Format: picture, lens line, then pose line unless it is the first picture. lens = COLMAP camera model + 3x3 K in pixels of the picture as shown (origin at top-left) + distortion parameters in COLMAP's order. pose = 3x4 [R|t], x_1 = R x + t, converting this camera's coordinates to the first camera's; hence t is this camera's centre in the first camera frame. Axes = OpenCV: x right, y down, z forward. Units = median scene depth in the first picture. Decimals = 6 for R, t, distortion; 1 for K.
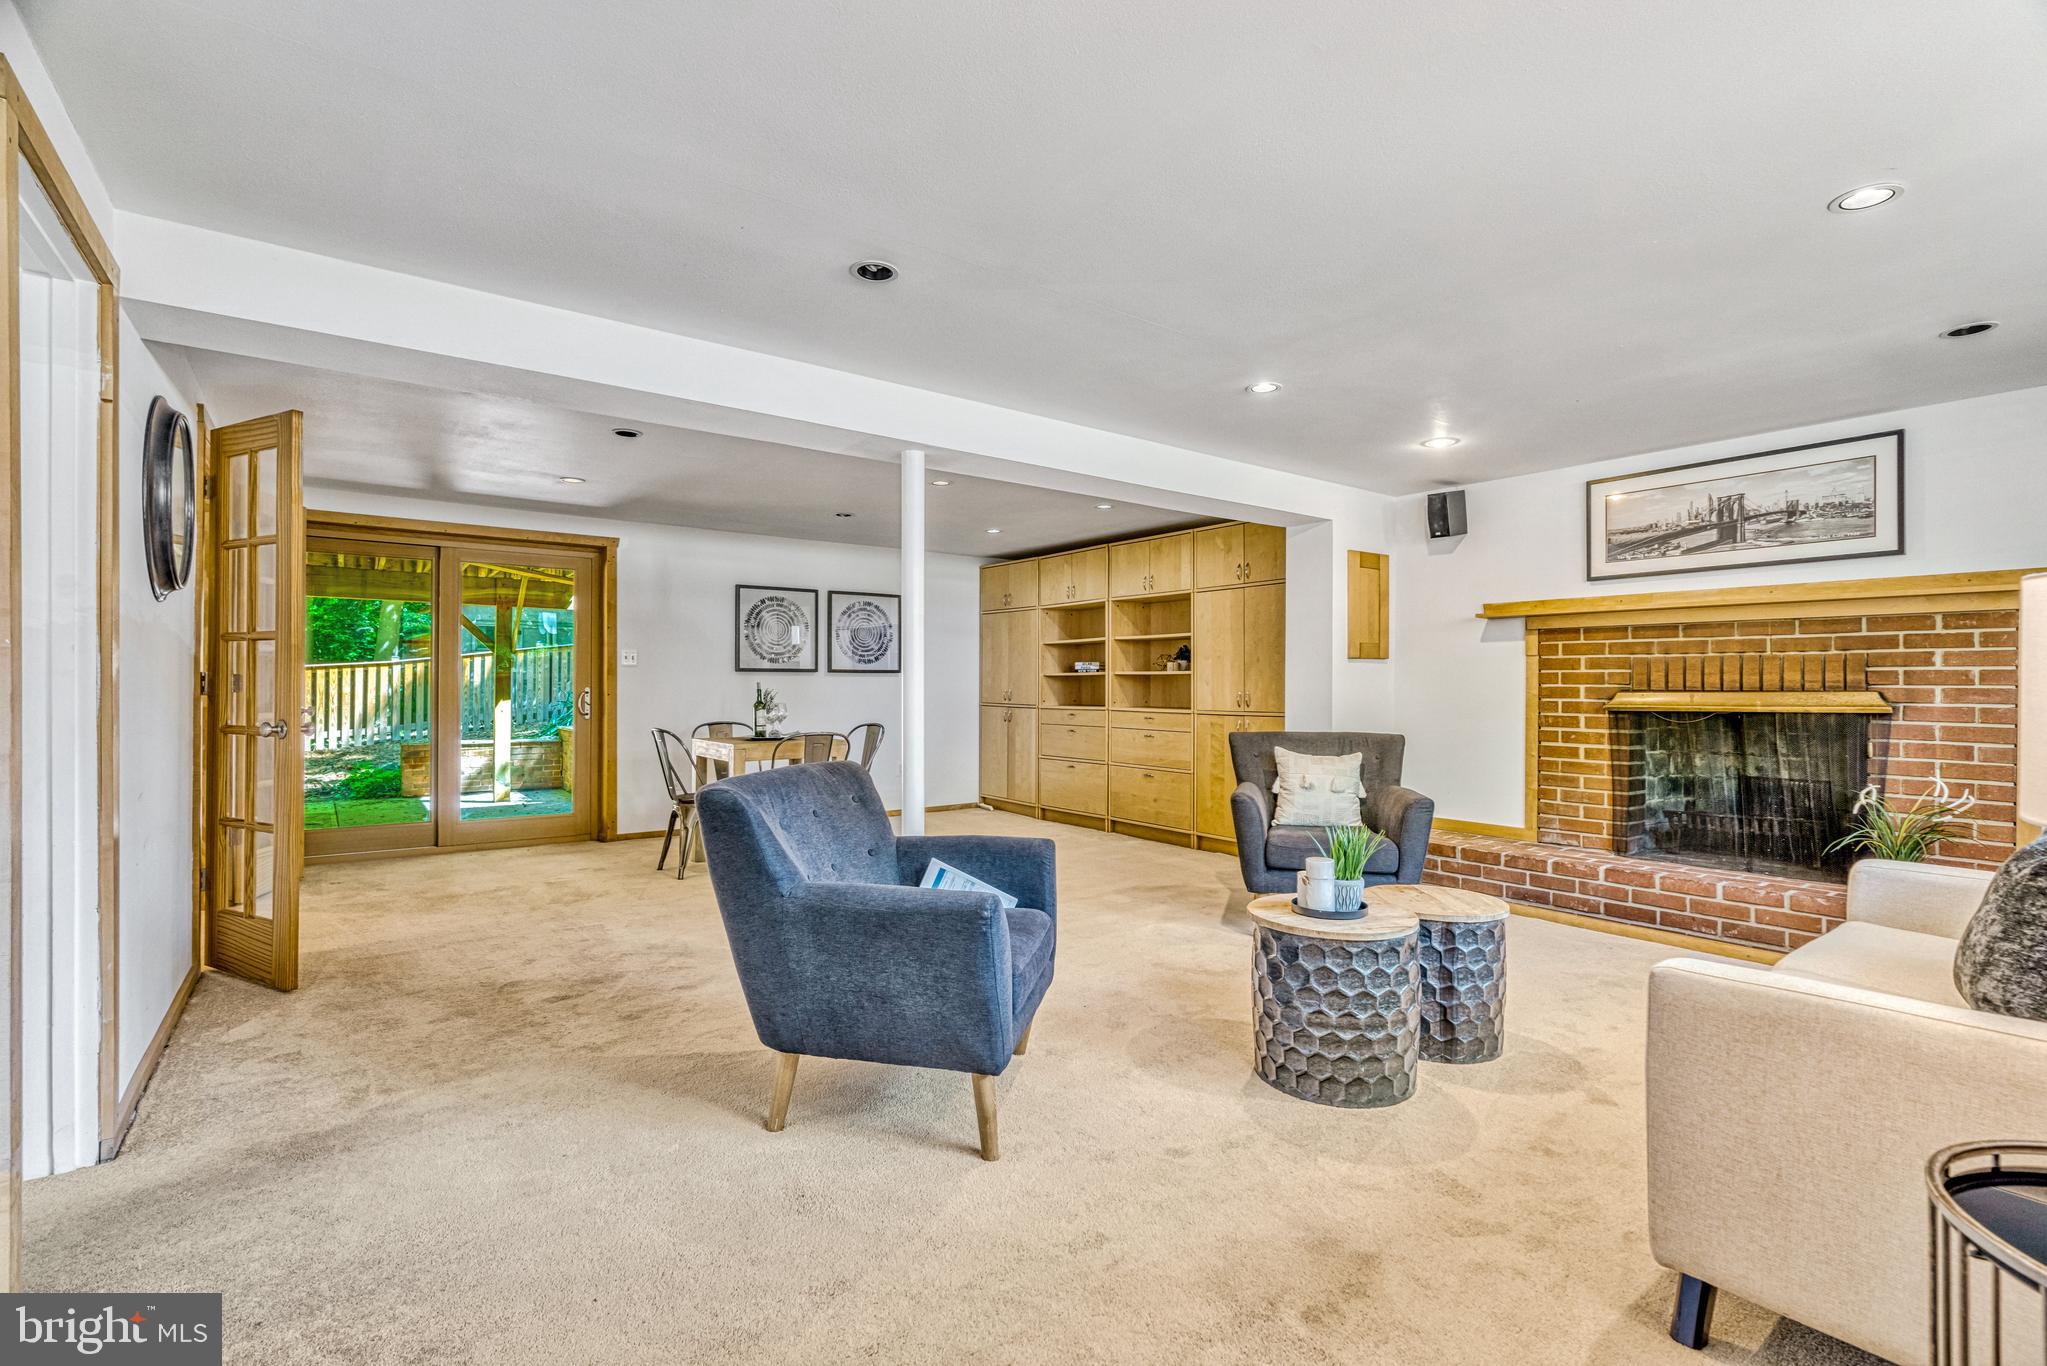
lens RADIAL K [[931.5, 0, 1032.3], [0, 931.5, 675.8], [0, 0, 1]] dist [-0.004018, 0.000093]
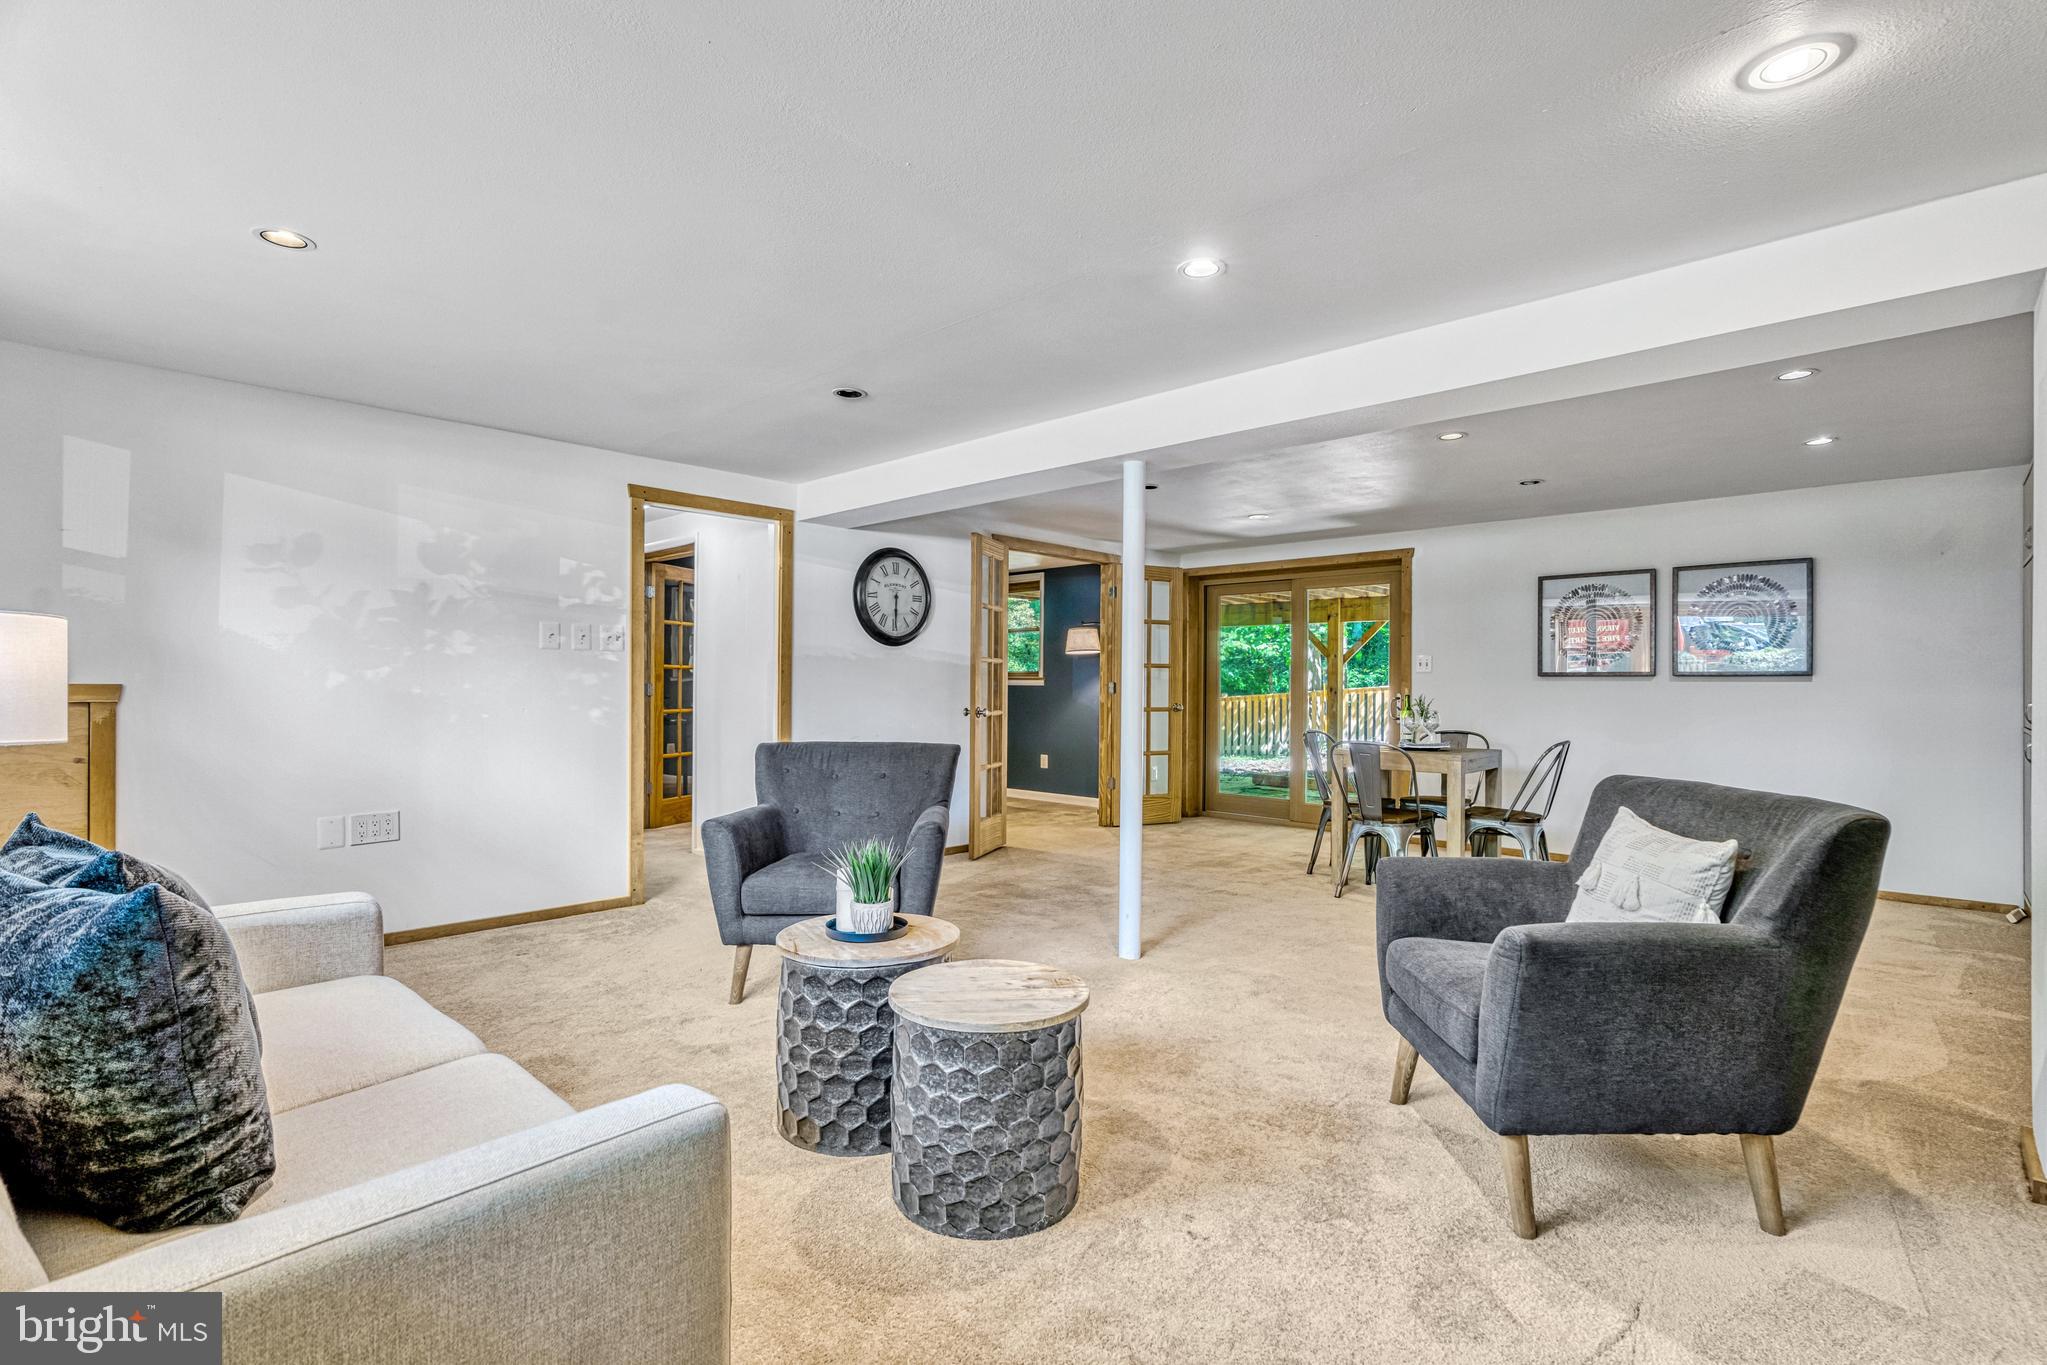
lens RADIAL K [[931.5, 0, 1009.3], [0, 931.5, 683.6], [0, 0, 1]] dist [-0.004018, 0.000093]
pose [[0.190279, -0.001753, -0.981728, 0.715701], [0.001654, 0.999998, -0.001466, 0.003480], [0.981729, -0.001344, 0.190282, 0.564223]]
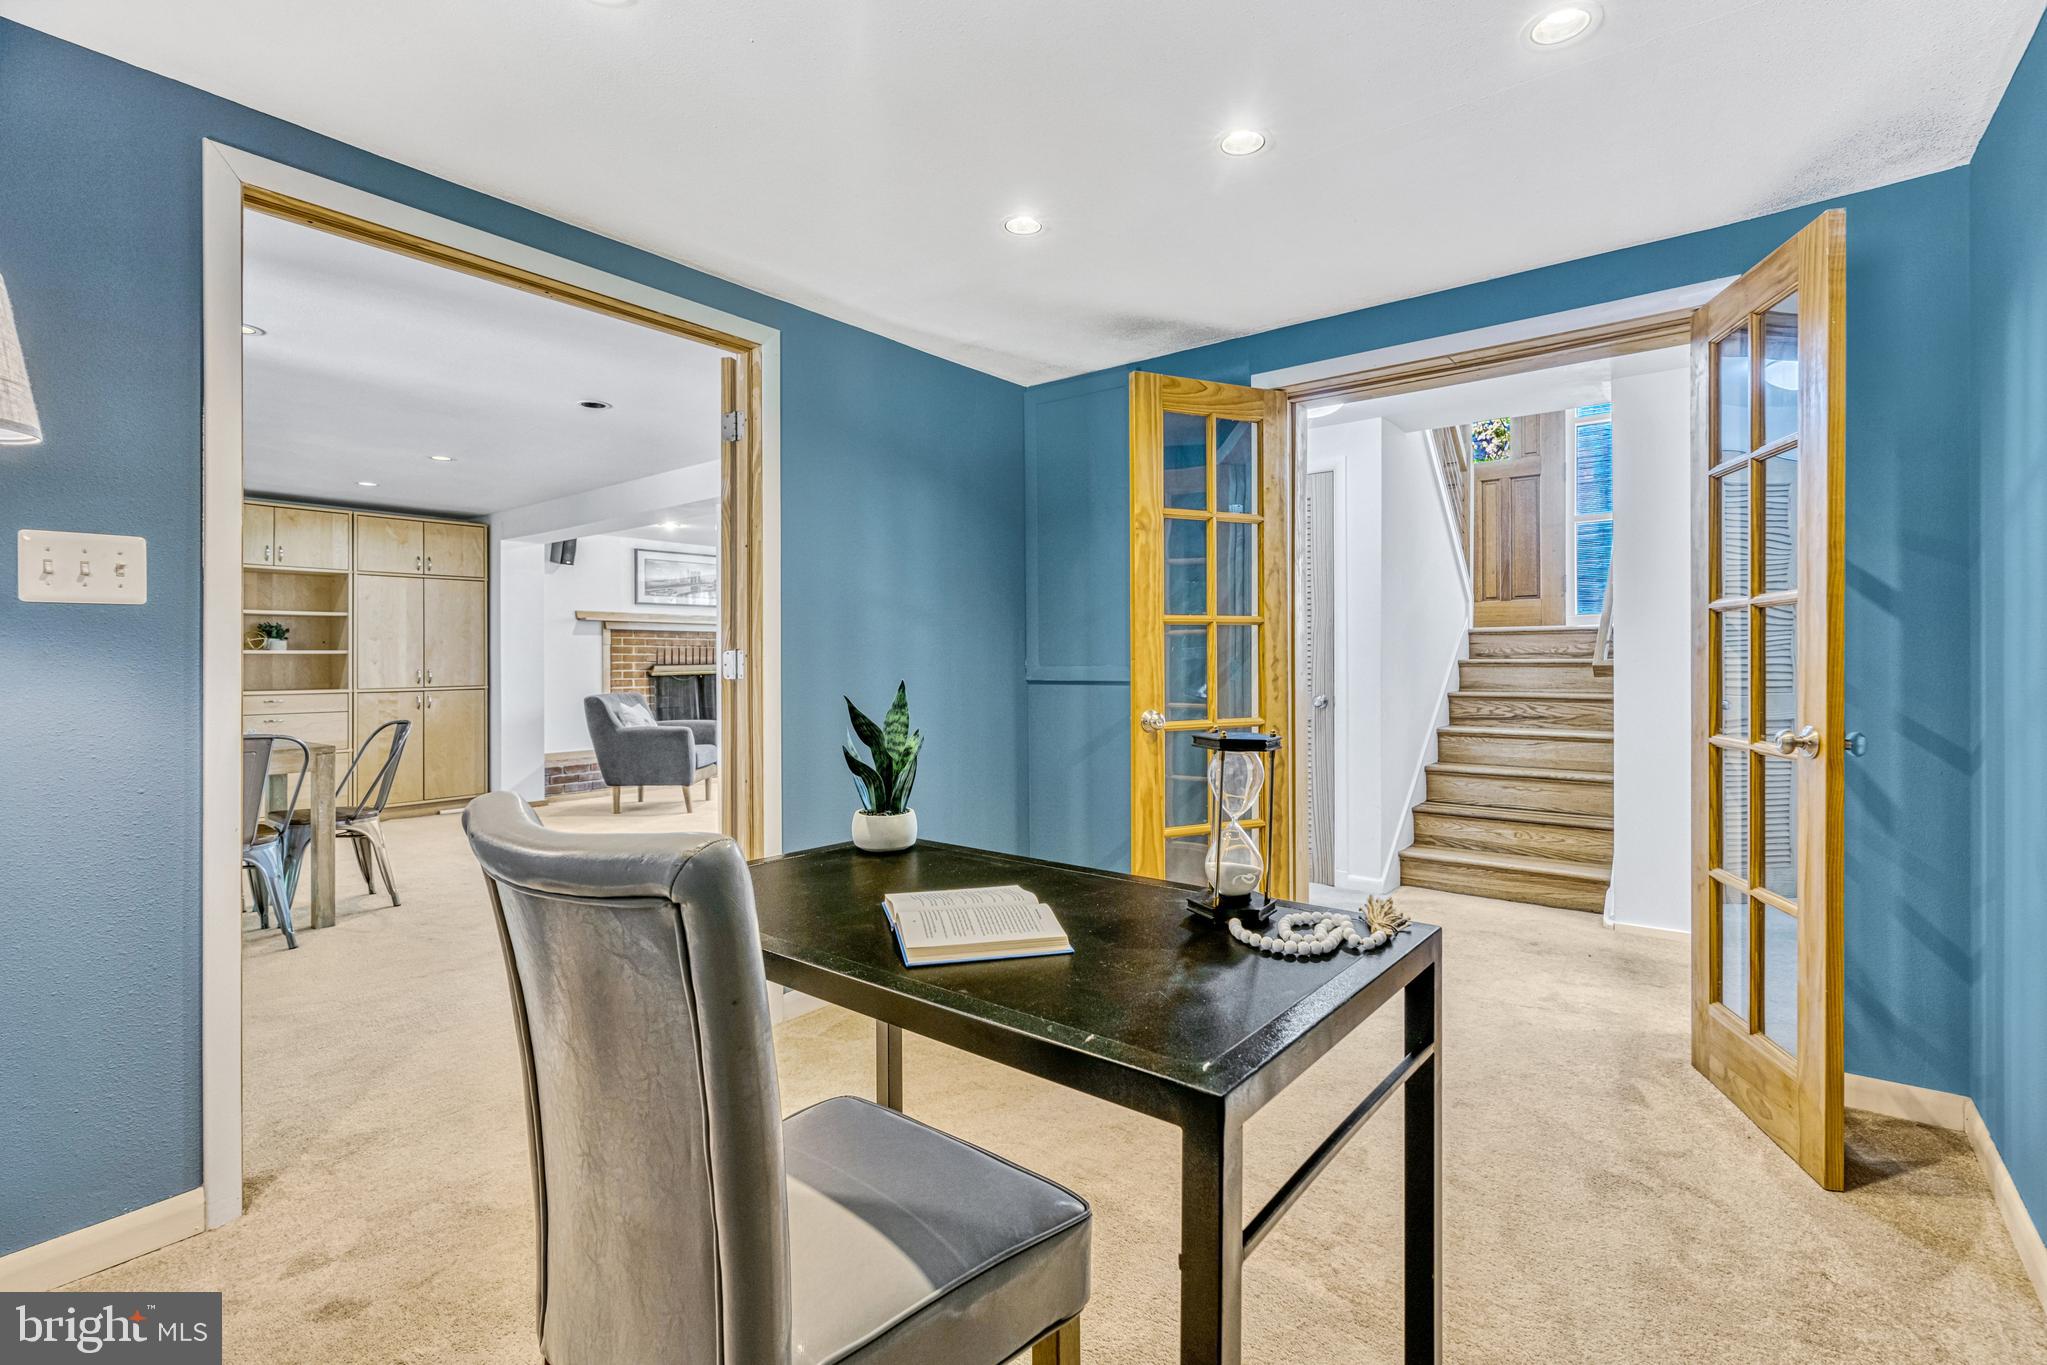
lens RADIAL K [[931.5, 0, 1028.9], [0, 931.5, 662.1], [0, 0, 1]] dist [-0.004018, 0.000093]
pose [[-0.256255, -0.005994, 0.966591, -1.365125], [-0.006235, 0.999970, 0.004549, -0.003005], [-0.966589, -0.004861, -0.256285, 0.744915]]
